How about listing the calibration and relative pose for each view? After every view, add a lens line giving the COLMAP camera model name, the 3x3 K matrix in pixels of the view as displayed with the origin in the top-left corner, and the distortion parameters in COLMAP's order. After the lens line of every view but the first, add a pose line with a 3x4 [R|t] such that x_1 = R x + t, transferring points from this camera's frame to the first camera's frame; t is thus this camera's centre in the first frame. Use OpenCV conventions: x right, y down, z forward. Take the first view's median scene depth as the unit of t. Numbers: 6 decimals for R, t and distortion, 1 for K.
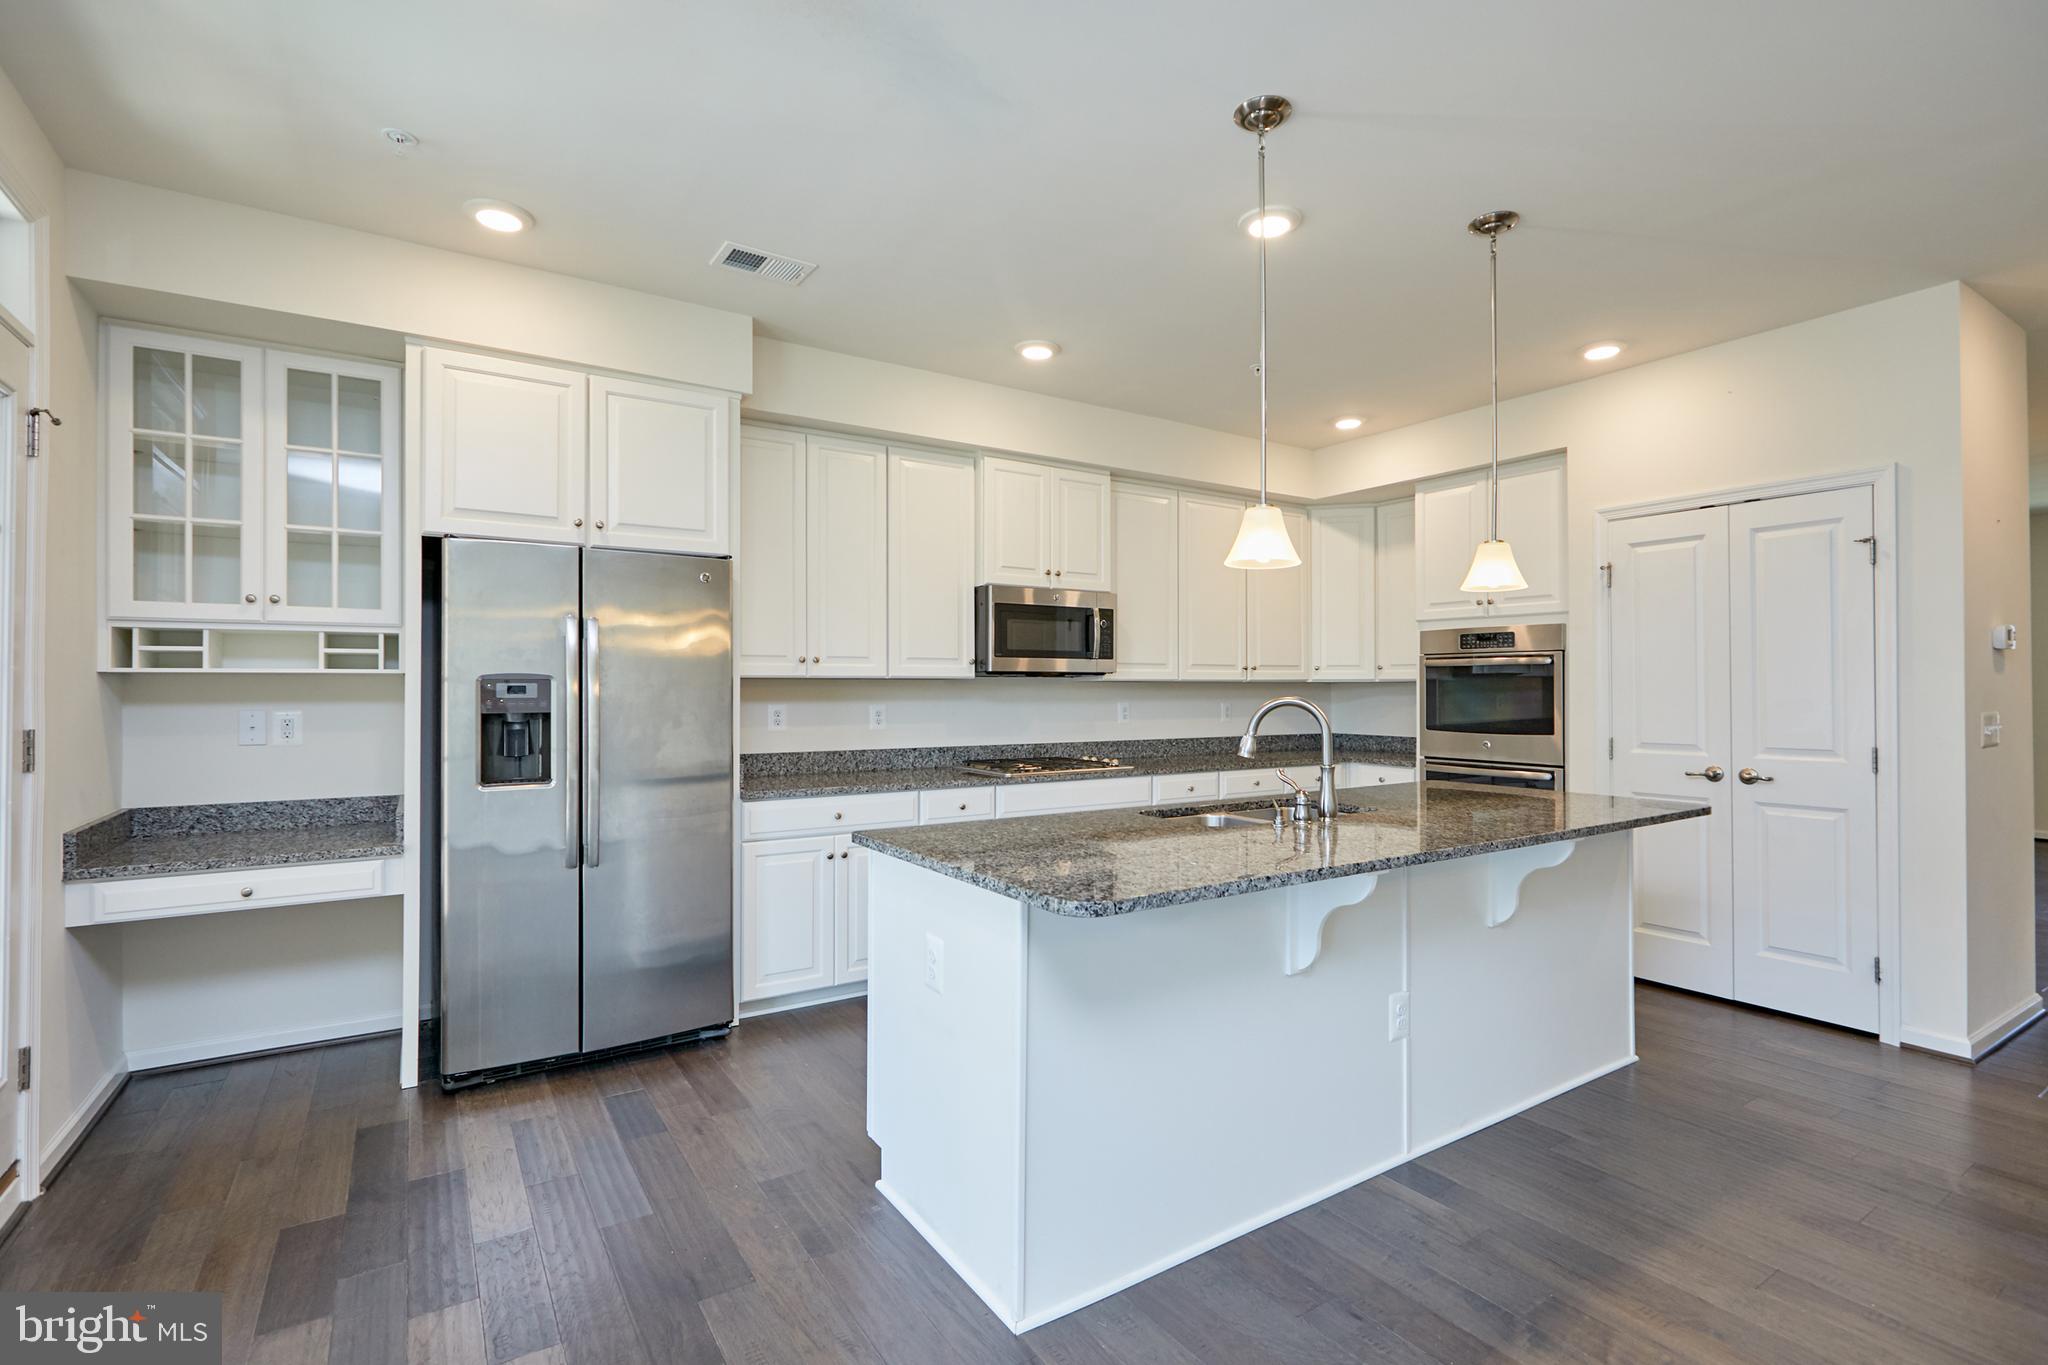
lens RADIAL K [[942.8, 0, 1022.6], [0, 942.8, 682.3], [0, 0, 1]] dist [0.000082, -0.000024]
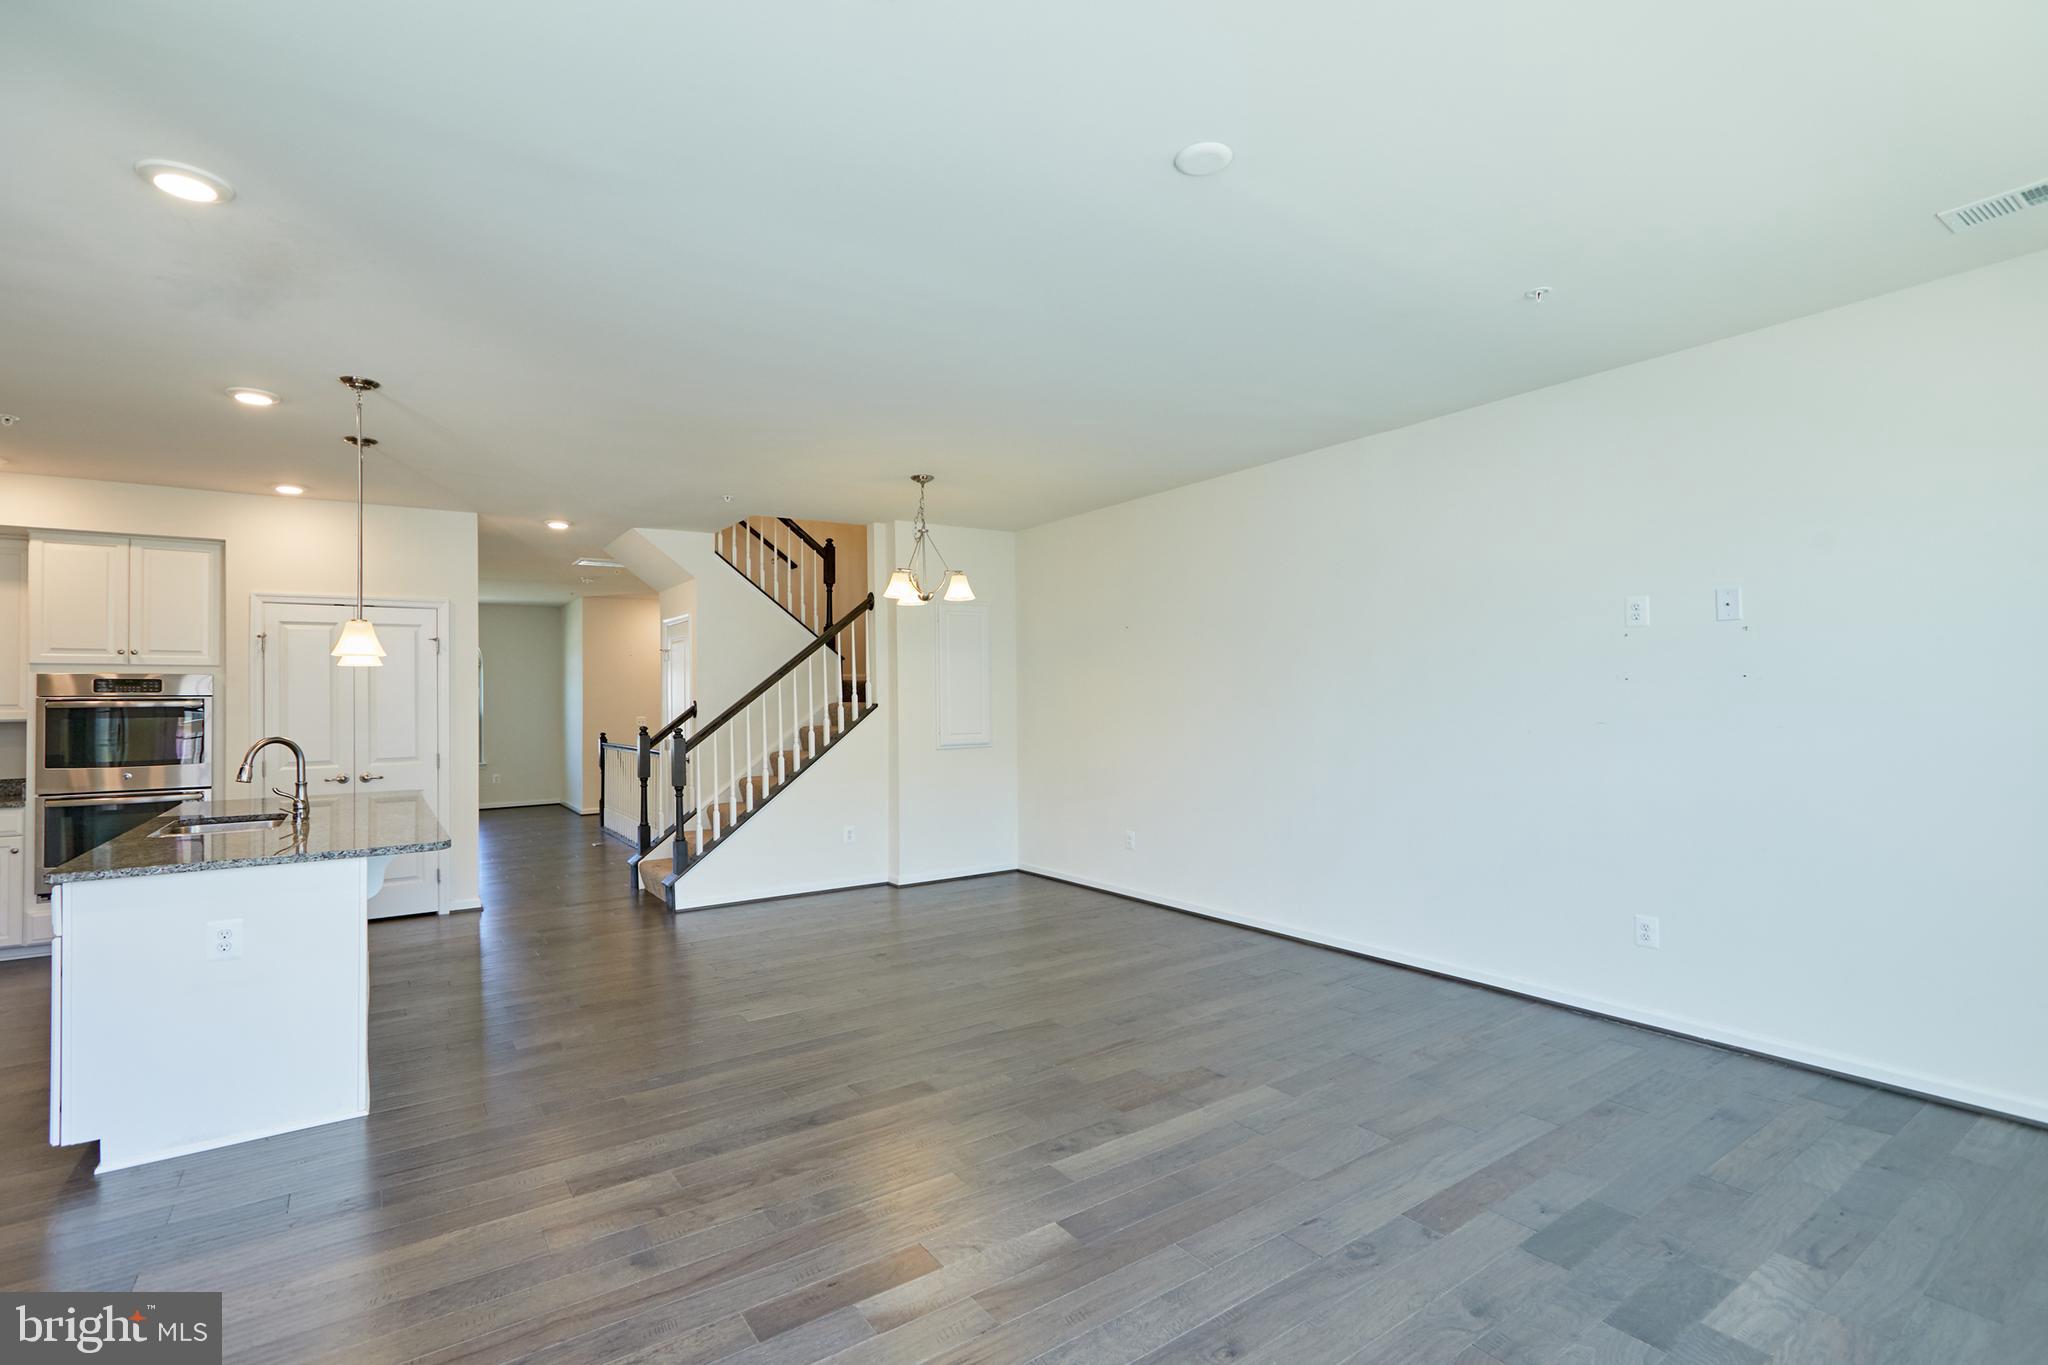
lens RADIAL K [[941.4, 0, 1021.5], [0, 941.4, 680.4], [0, 0, 1]] dist [0.000629, -0.000546]
pose [[-0.033062, 0.020326, 0.999247, -0.770380], [0.007409, 0.999771, -0.020092, -0.022014], [-0.999426, 0.006740, -0.033205, -0.054584]]
